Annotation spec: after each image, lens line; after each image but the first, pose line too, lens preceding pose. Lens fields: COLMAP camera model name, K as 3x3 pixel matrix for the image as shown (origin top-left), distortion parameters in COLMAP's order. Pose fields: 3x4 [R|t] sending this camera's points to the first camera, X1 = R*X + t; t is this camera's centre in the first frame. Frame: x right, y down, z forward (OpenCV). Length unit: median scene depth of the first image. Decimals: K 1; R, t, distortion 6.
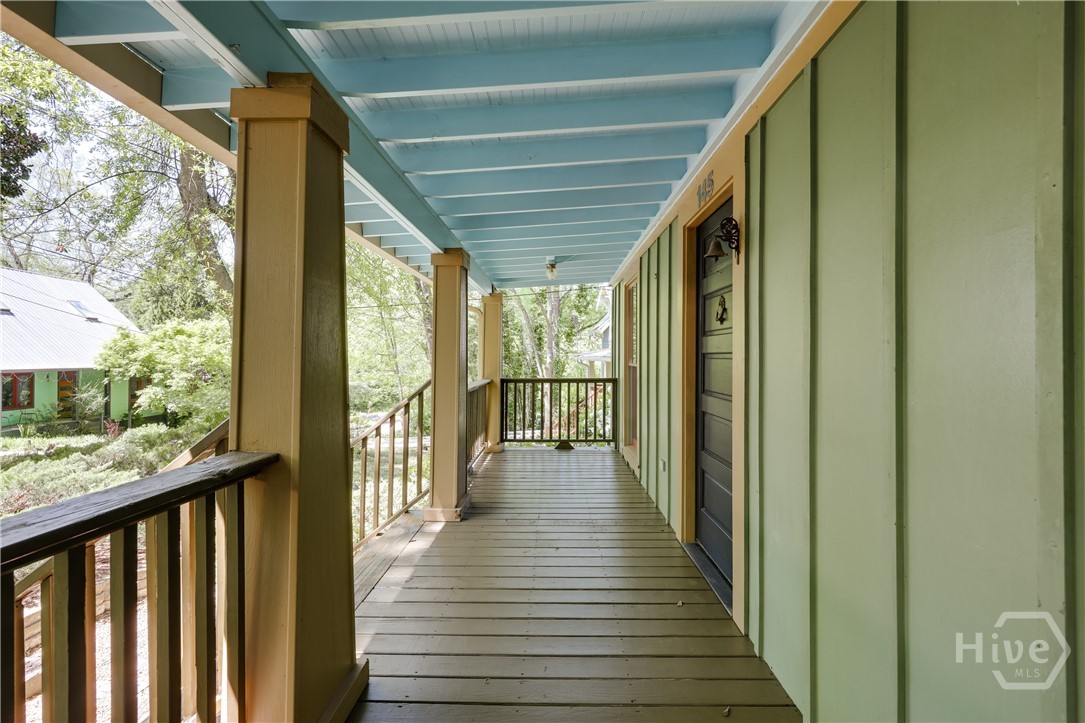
lens RADIAL K [[538.1, 0, 542.5], [0, 538.1, 361.5], [0, 0, 1]] dist [0.002282, 0.000967]
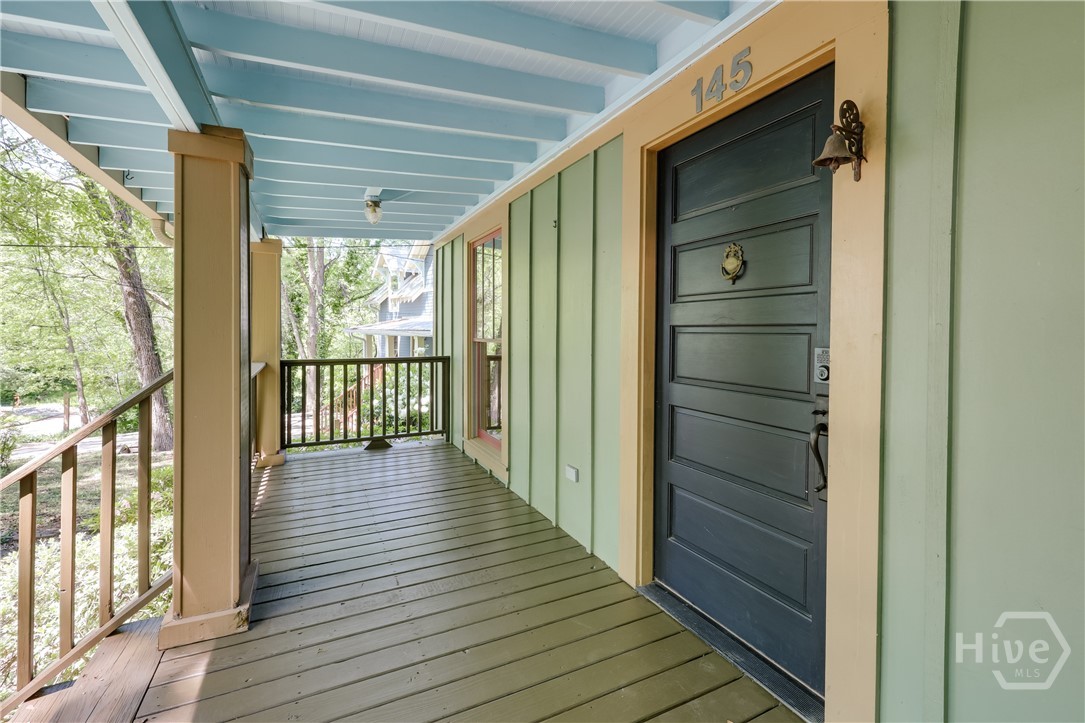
lens RADIAL K [[515.8, 0, 616.1], [0, 515.8, 343.5], [0, 0, 1]] dist [-0.002413, -0.000300]
pose [[0.852163, -0.009206, 0.523195, -0.055815], [0.000698, 0.999864, 0.016457, -0.001022], [-0.523276, -0.013659, 0.852054, 0.191984]]
